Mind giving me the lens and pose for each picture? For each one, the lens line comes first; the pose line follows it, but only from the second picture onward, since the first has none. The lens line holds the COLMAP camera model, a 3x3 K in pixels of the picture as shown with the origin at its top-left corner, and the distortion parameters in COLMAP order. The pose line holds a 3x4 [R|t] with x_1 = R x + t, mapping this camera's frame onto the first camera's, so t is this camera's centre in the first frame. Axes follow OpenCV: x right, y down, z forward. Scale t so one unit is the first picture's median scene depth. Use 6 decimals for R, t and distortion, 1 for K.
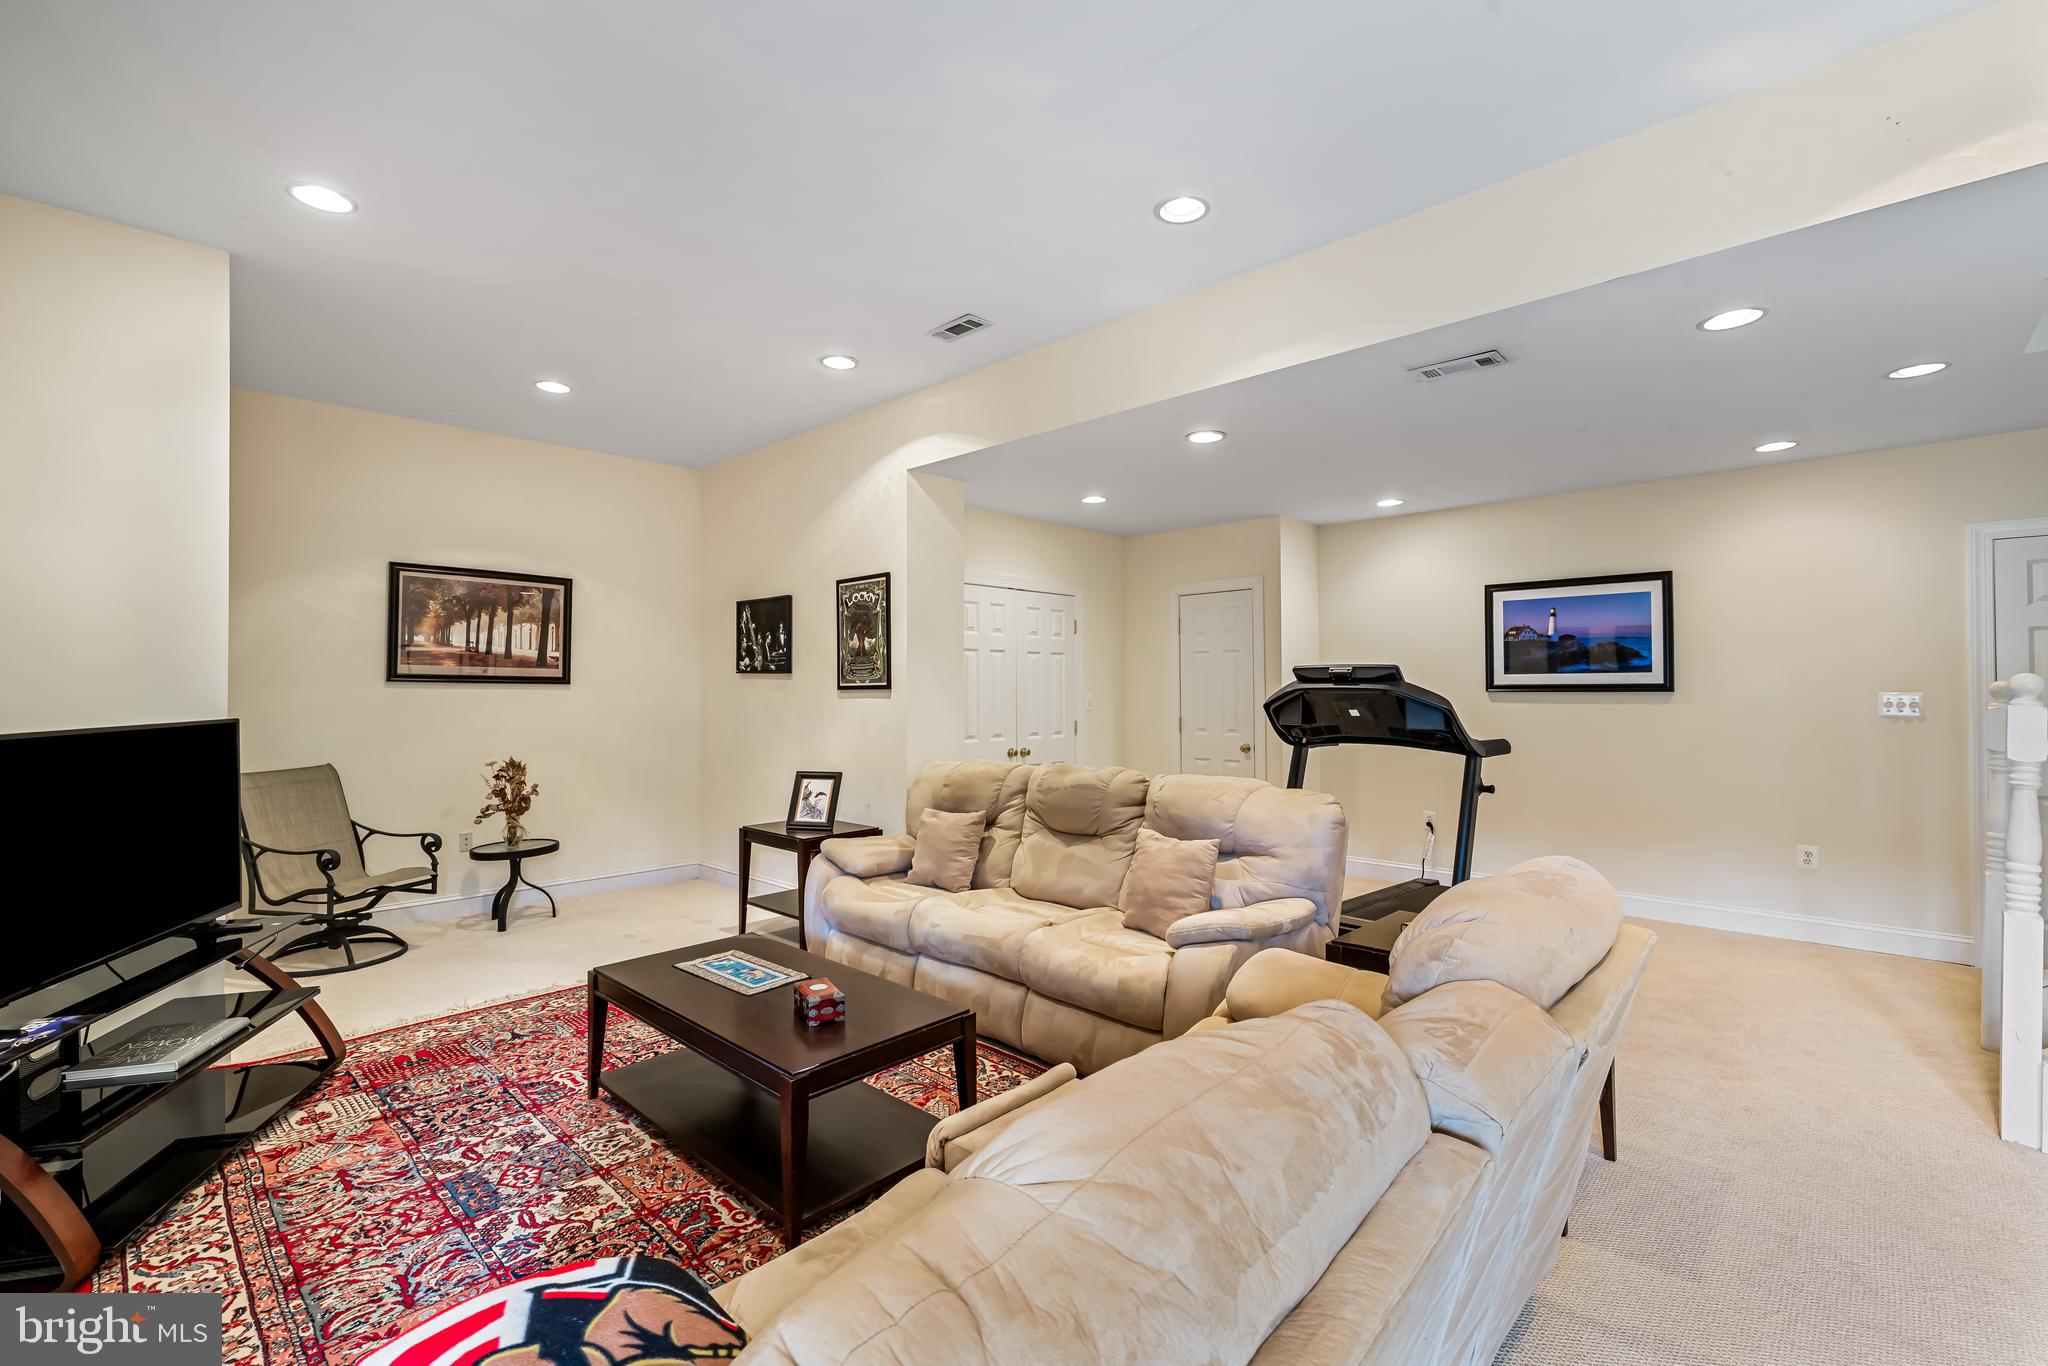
lens RADIAL K [[906.8, 0, 1031.7], [0, 906.8, 686.0], [0, 0, 1]] dist [-0.001161, 0.001416]
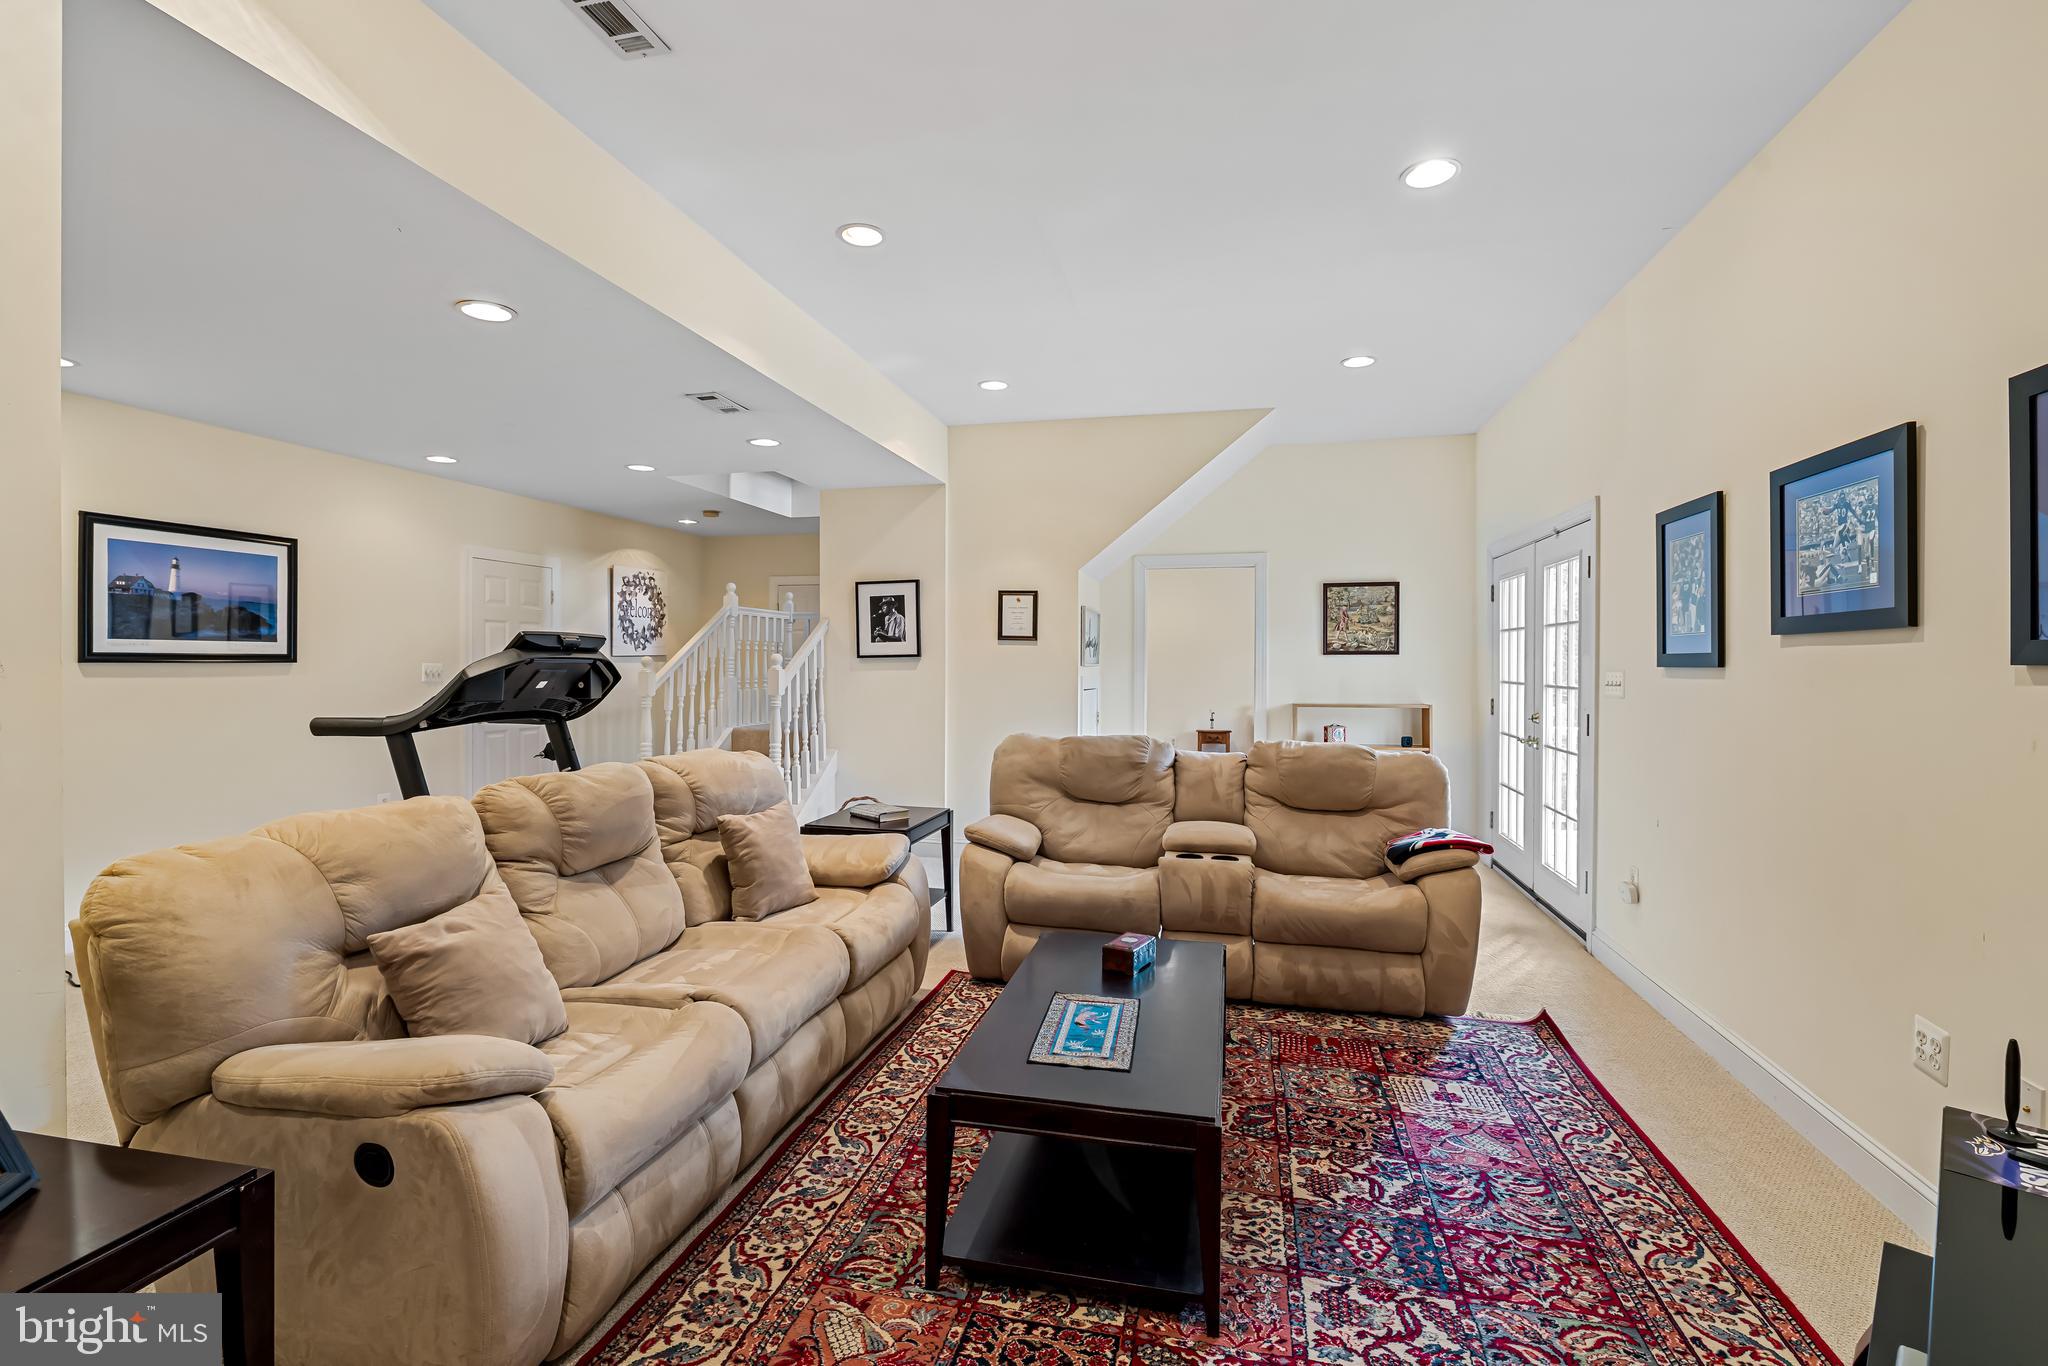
lens RADIAL K [[906.8, 0, 1033.6], [0, 906.8, 667.6], [0, 0, 1]] dist [-0.001161, 0.001416]
pose [[-0.504297, -0.004972, 0.863516, -1.060348], [-0.002920, 0.999988, 0.004053, 0.011050], [-0.863526, -0.000477, -0.504305, 1.584152]]
